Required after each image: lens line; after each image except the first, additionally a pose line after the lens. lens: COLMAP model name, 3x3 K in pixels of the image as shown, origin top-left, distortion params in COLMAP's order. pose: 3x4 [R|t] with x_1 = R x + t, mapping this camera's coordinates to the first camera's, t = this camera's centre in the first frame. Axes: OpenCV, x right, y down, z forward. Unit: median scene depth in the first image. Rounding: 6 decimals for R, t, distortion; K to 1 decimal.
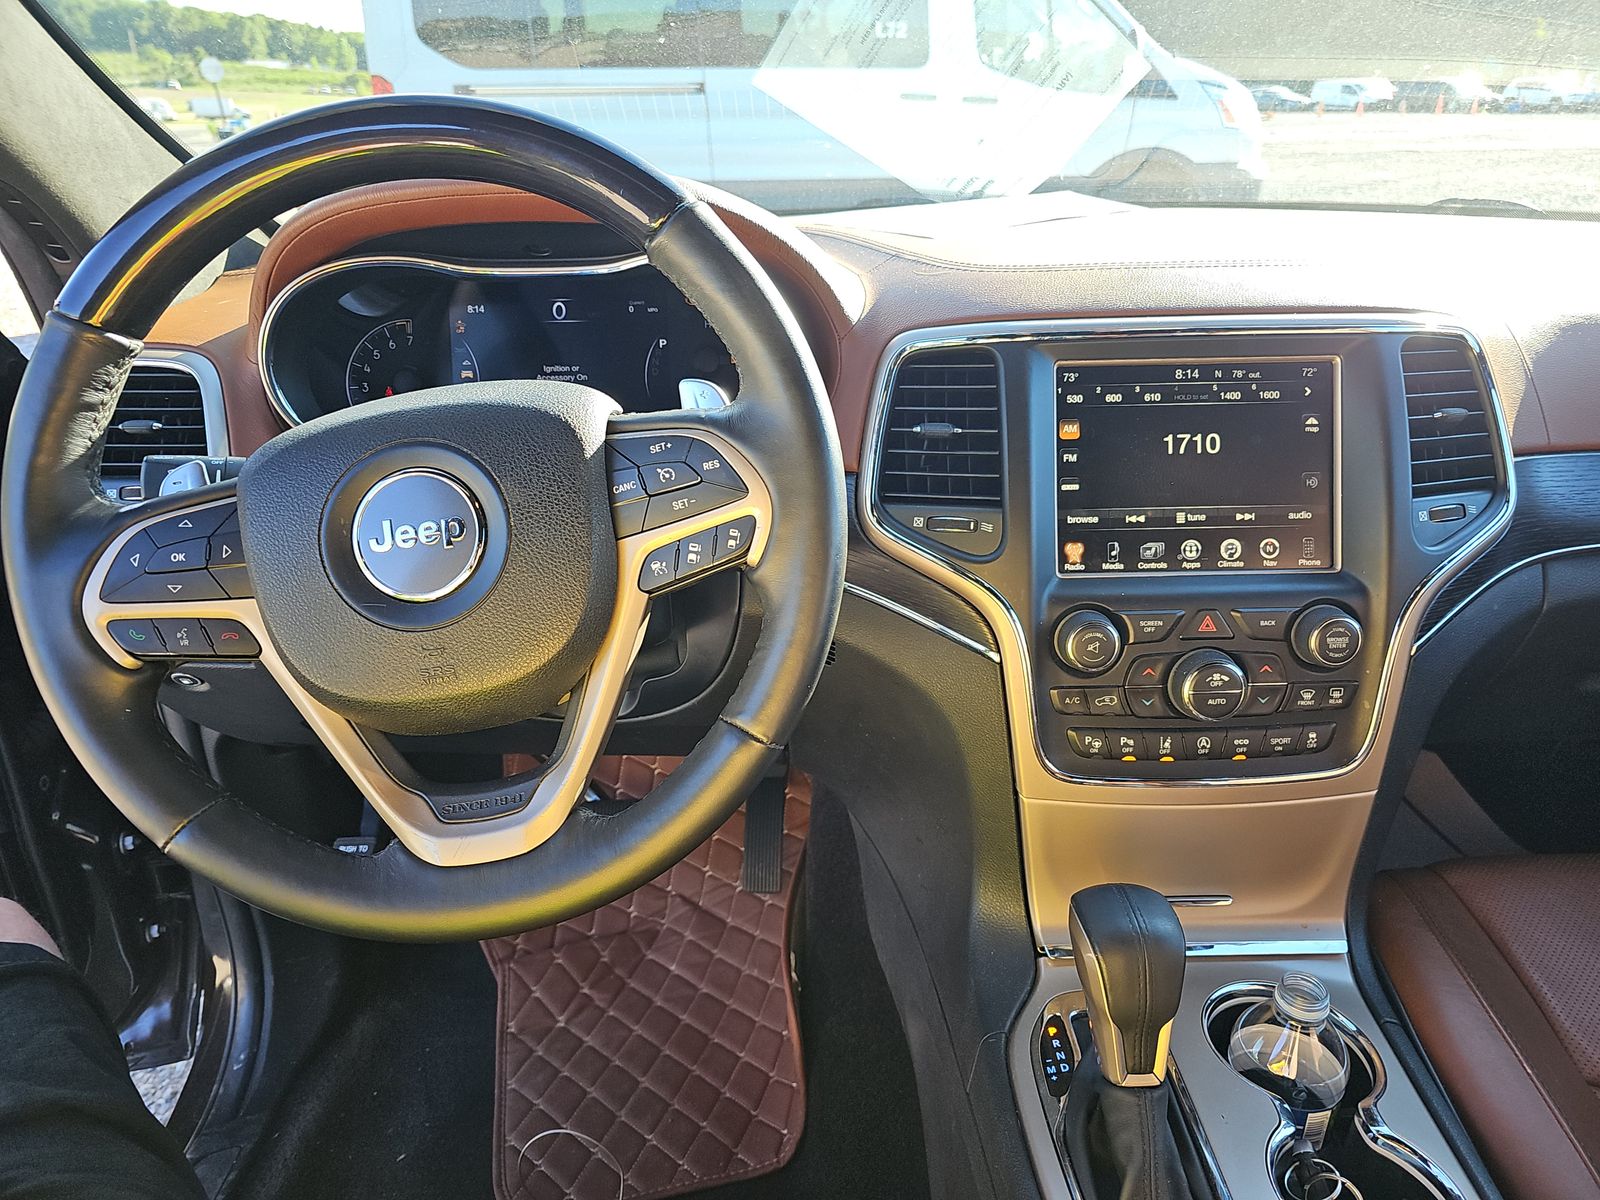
lens RADIAL K [[1051.6, 0, 792.0], [0, 1051.6, 579.9], [0, 0, 1]] dist [0.035408, -0.038498]
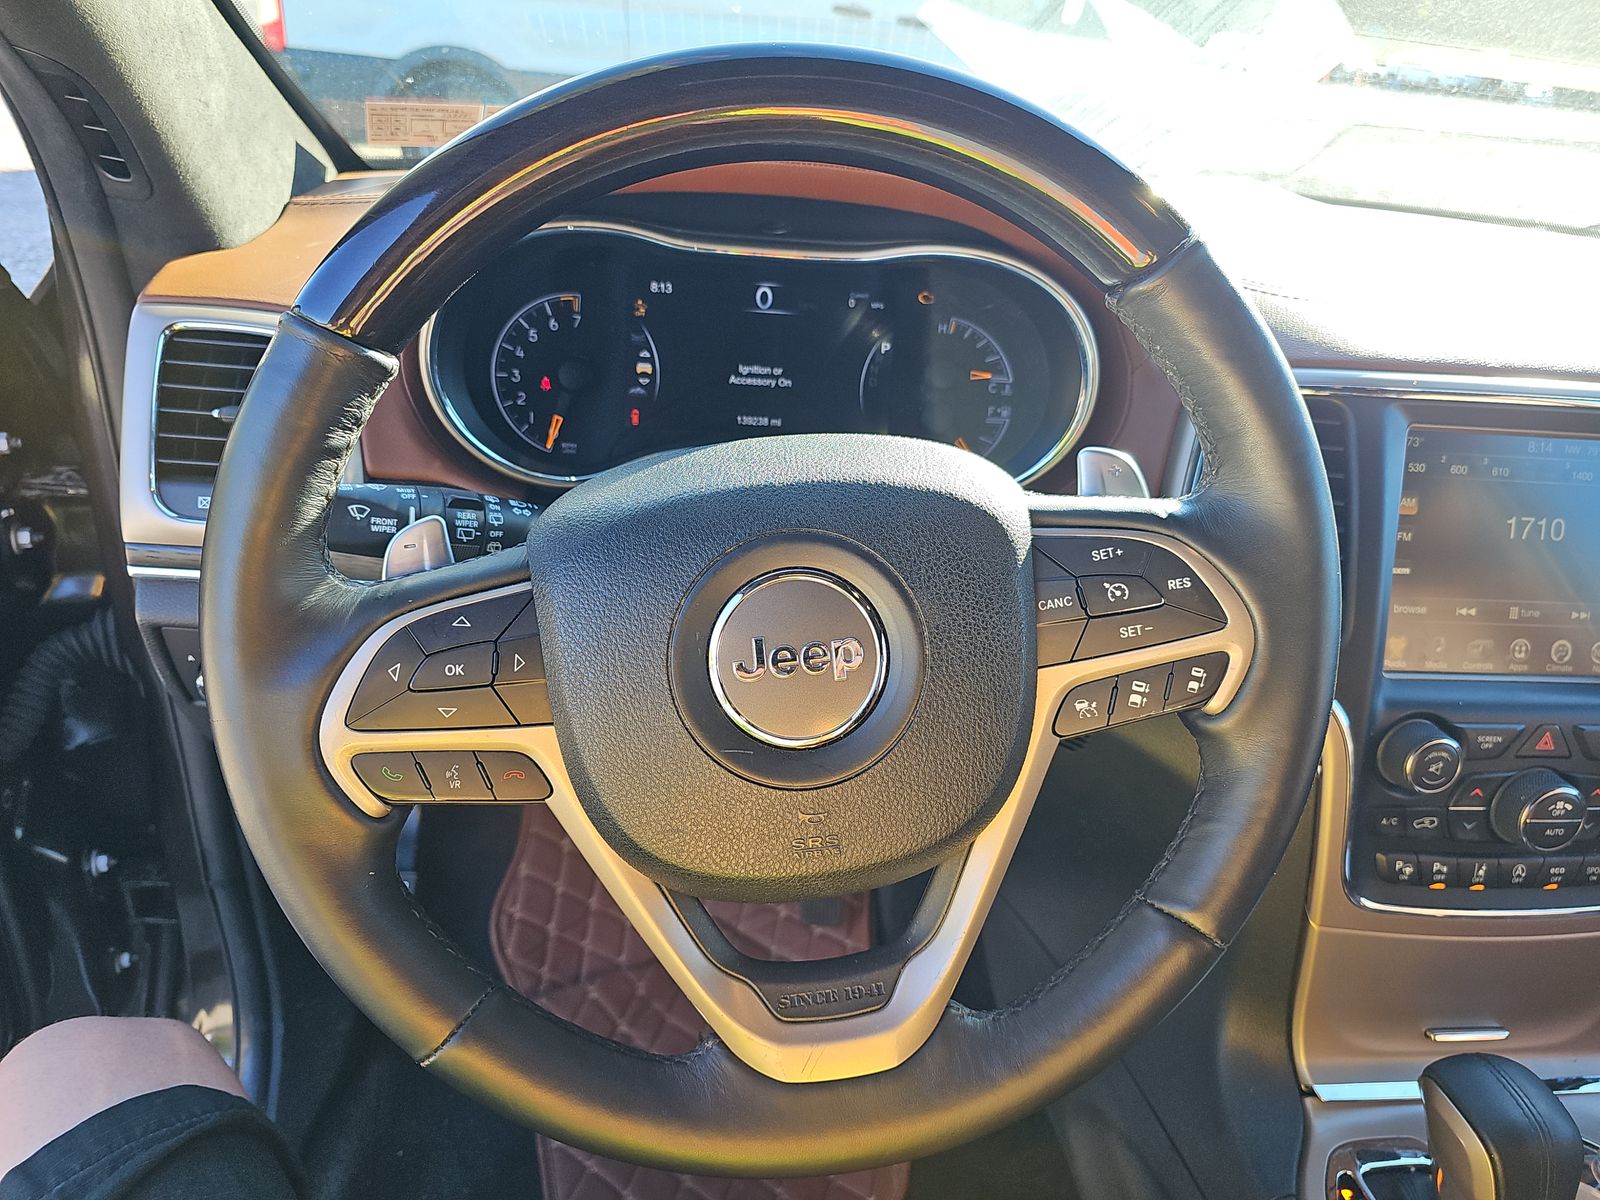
lens RADIAL K [[1076.2, 0, 800.0], [0, 1076.2, 600.0], [0, 0, 1]] dist [0.042074, -0.060405]
pose [[0.992615, 0.051789, 0.109697, -0.416314], [-0.060054, 0.995491, 0.073431, -0.132931], [-0.105400, -0.079477, 0.991249, 0.242411]]
